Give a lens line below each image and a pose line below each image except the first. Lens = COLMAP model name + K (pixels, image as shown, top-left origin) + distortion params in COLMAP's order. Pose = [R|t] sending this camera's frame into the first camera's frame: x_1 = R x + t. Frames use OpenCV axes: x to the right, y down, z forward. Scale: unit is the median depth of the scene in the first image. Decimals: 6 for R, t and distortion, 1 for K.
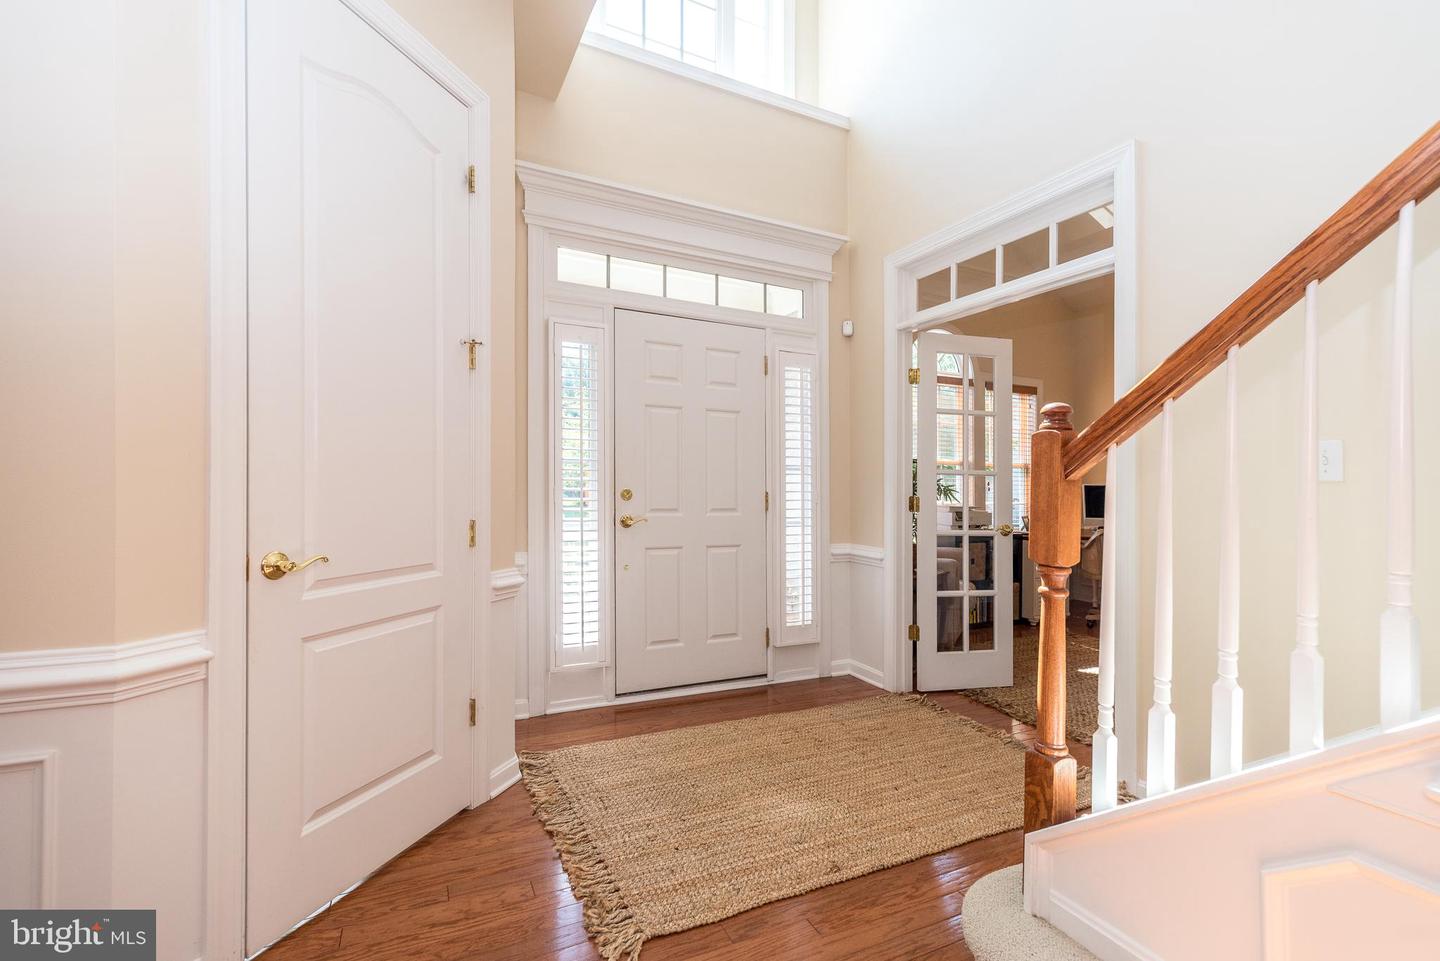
lens RADIAL K [[626.7, 0, 717.9], [0, 626.7, 485.4], [0, 0, 1]] dist [0.004008, 0.000391]
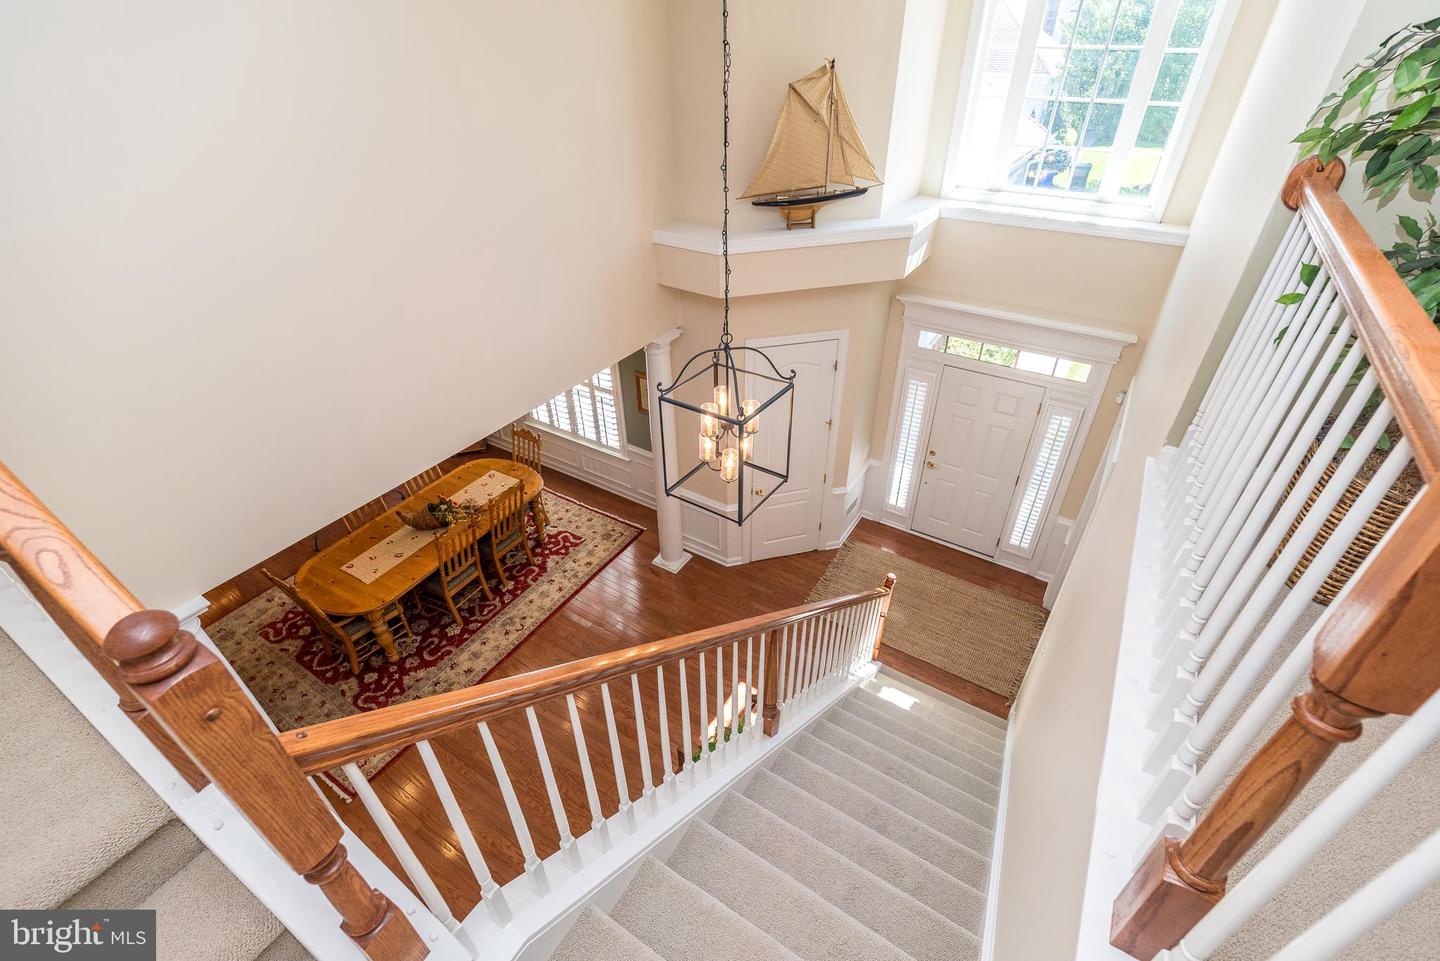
lens RADIAL K [[626.7, 0, 721.1], [0, 626.7, 478.3], [0, 0, 1]] dist [0.004008, 0.000391]
pose [[0.541363, 0.475404, -0.693482, 0.888742], [0.004758, 0.823054, 0.567943, -1.028861], [0.840776, -0.310762, 0.443309, -0.458592]]
